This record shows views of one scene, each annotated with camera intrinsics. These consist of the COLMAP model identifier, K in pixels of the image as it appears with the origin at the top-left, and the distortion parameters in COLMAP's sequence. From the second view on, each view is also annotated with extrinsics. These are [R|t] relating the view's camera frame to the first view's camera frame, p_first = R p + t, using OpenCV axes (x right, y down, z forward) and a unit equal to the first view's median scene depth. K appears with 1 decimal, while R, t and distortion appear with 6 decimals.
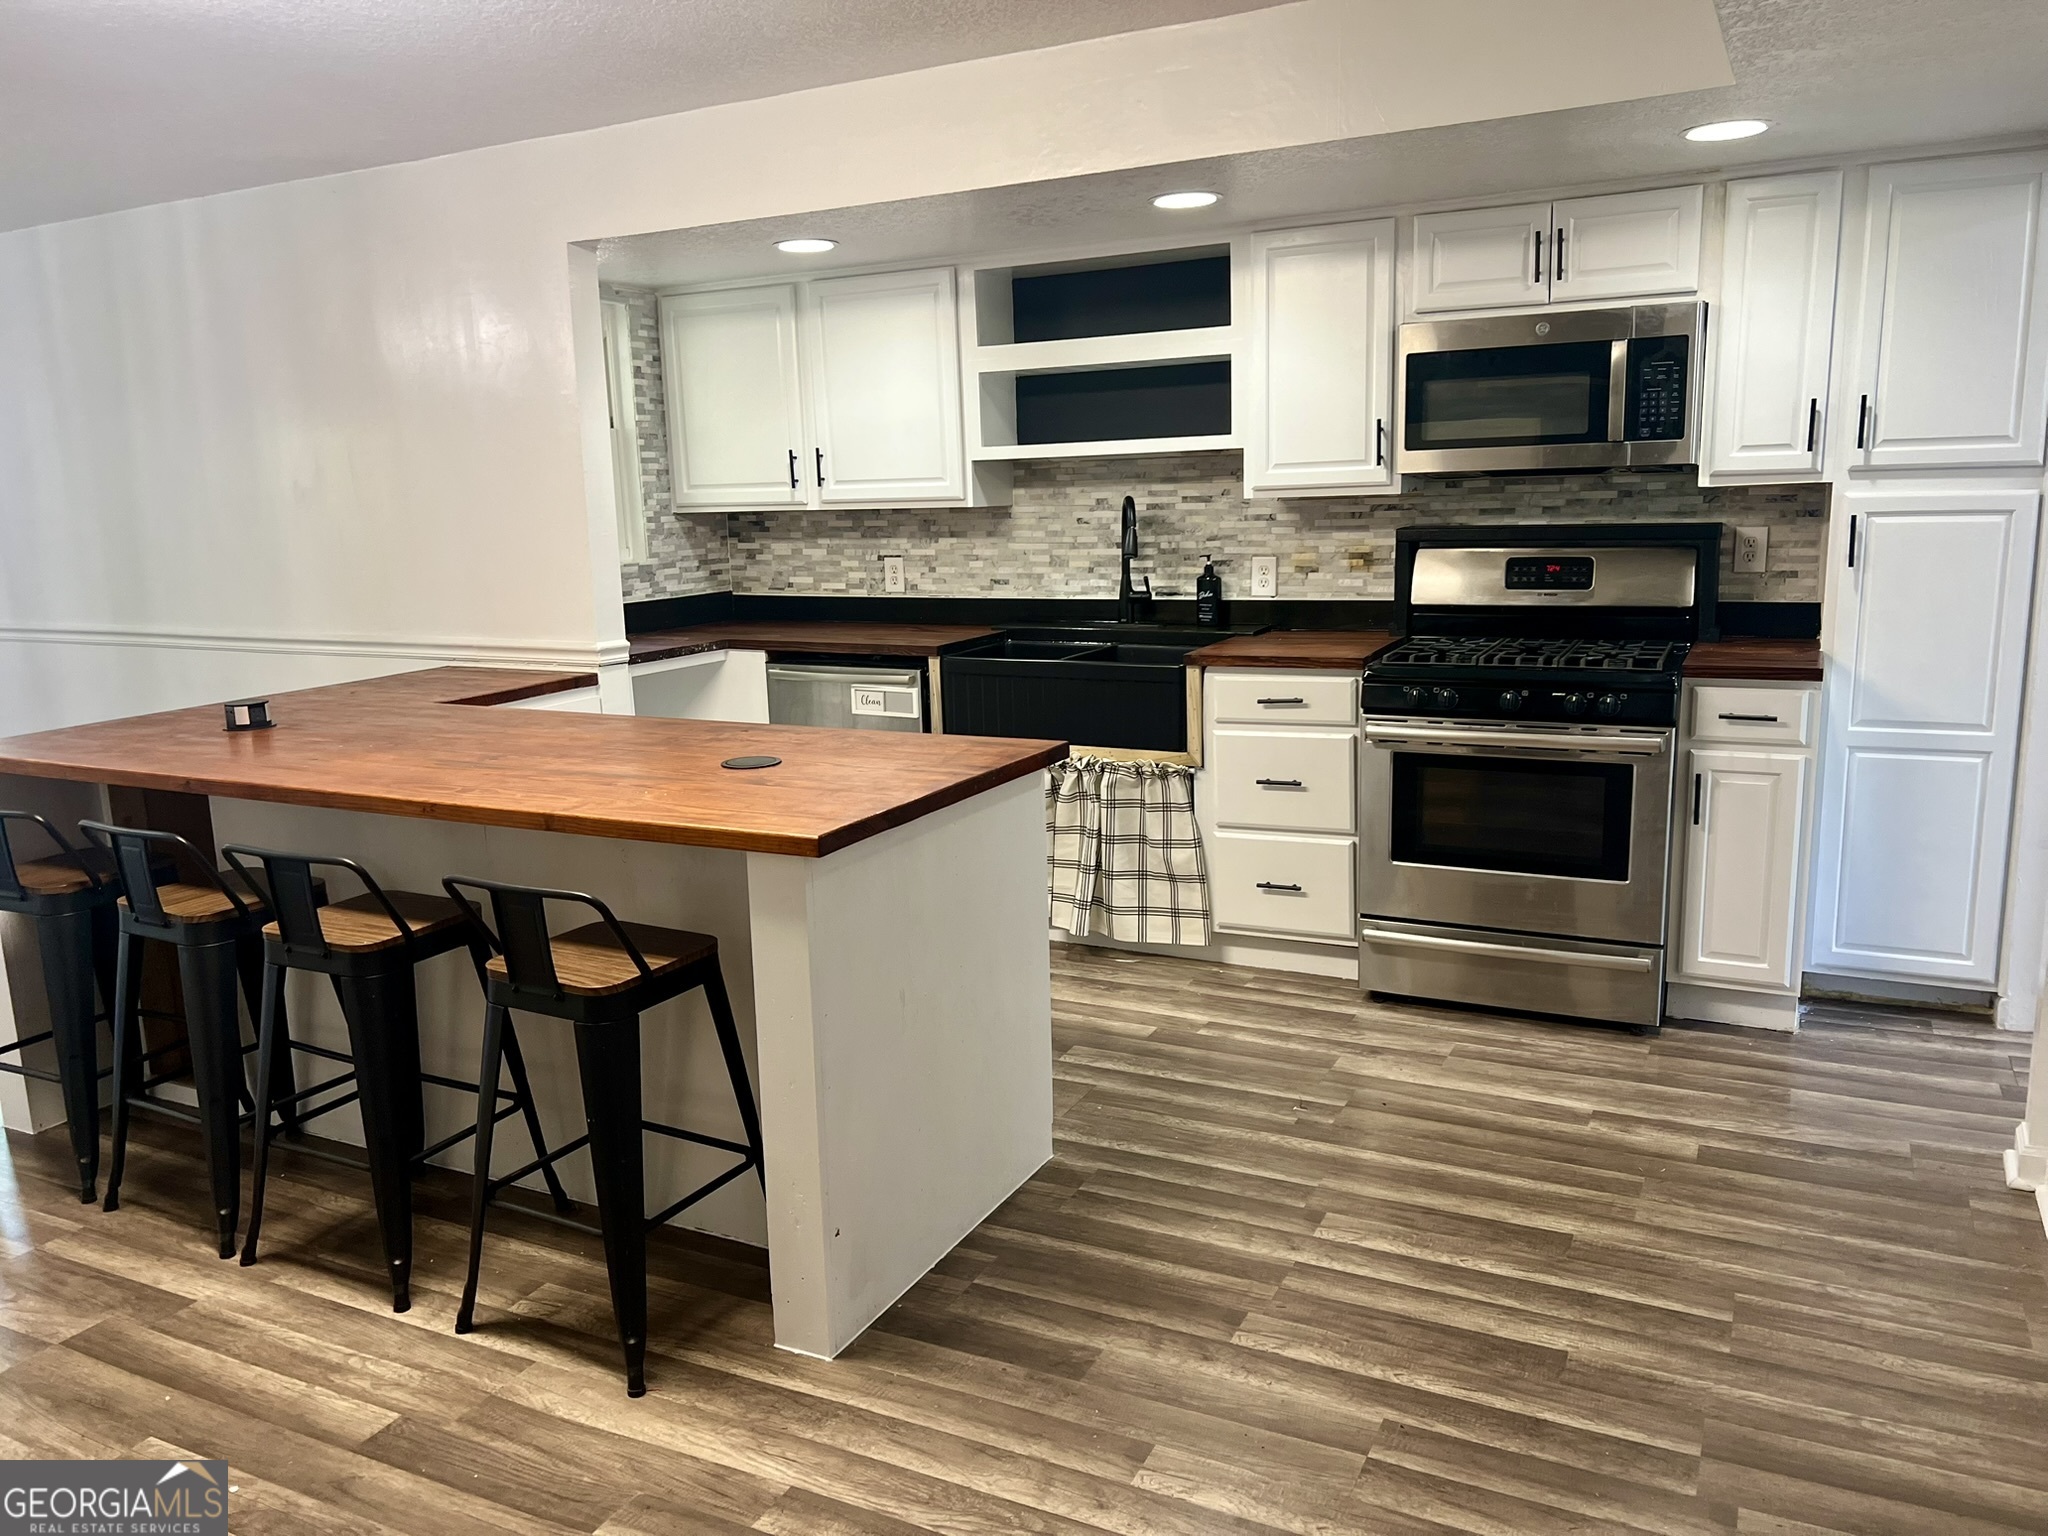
lens RADIAL K [[1540.1, 0, 1008.9], [0, 1540.1, 765.0], [0, 0, 1]] dist [0.068999, -0.077669]
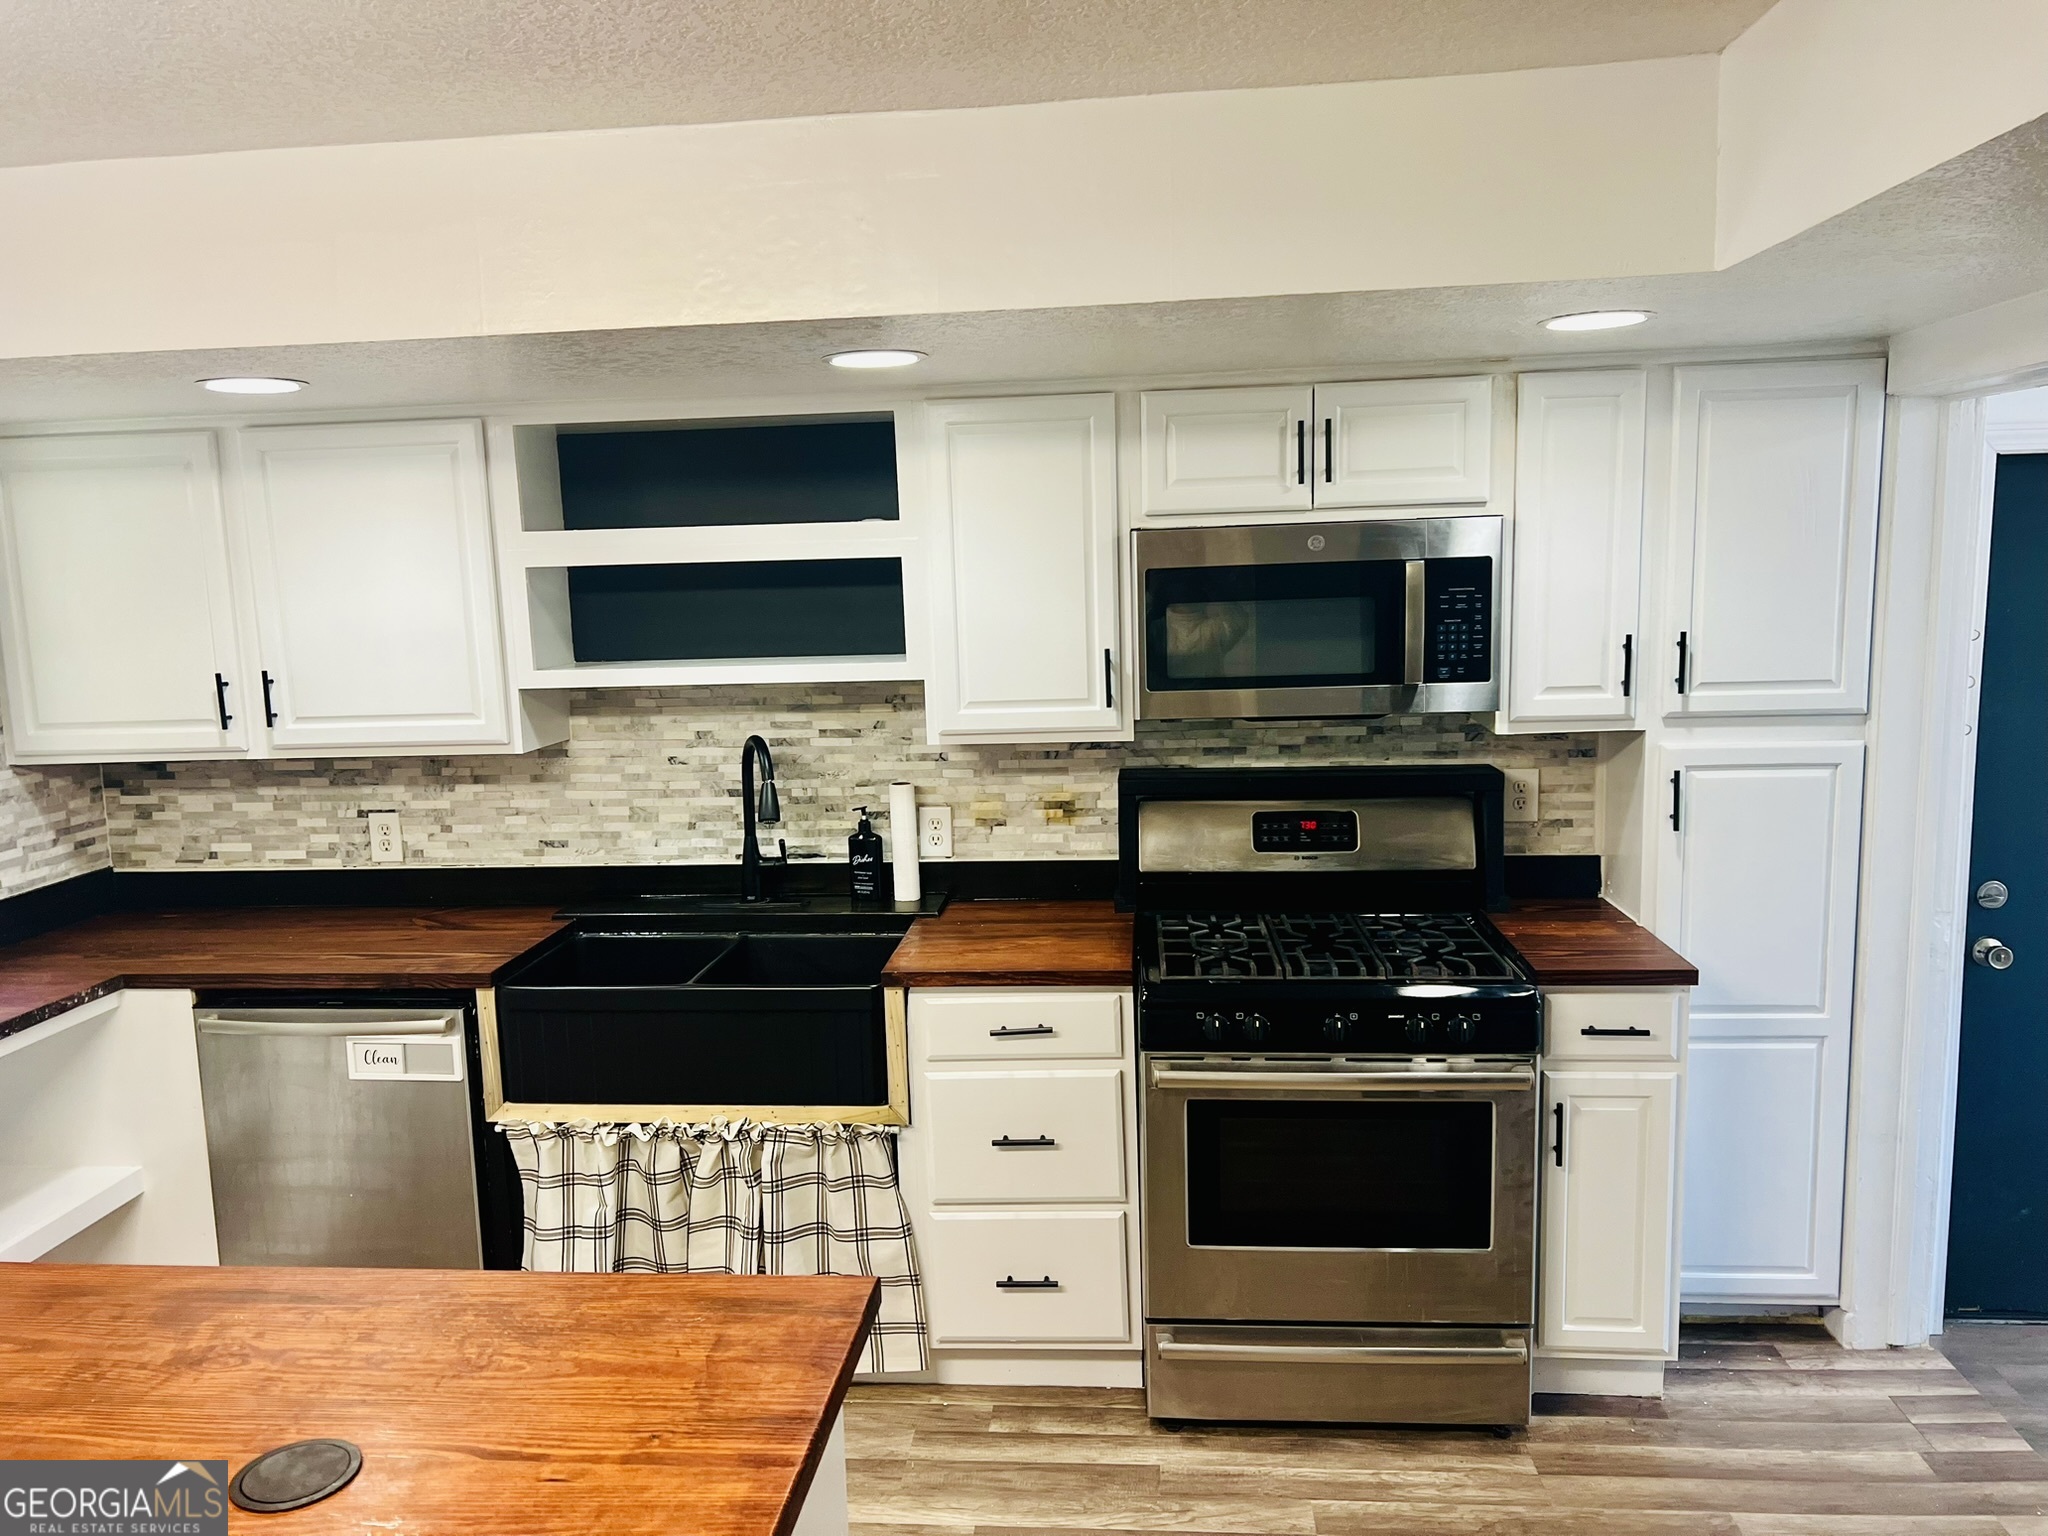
lens RADIAL K [[1540.1, 0, 1023.5], [0, 1540.1, 773.4], [0, 0, 1]] dist [0.068999, -0.077669]
pose [[0.926609, -0.049320, 0.372777, -0.085330], [0.071233, 0.996434, -0.045231, -0.124926], [-0.369217, 0.068465, 0.926818, 0.301056]]
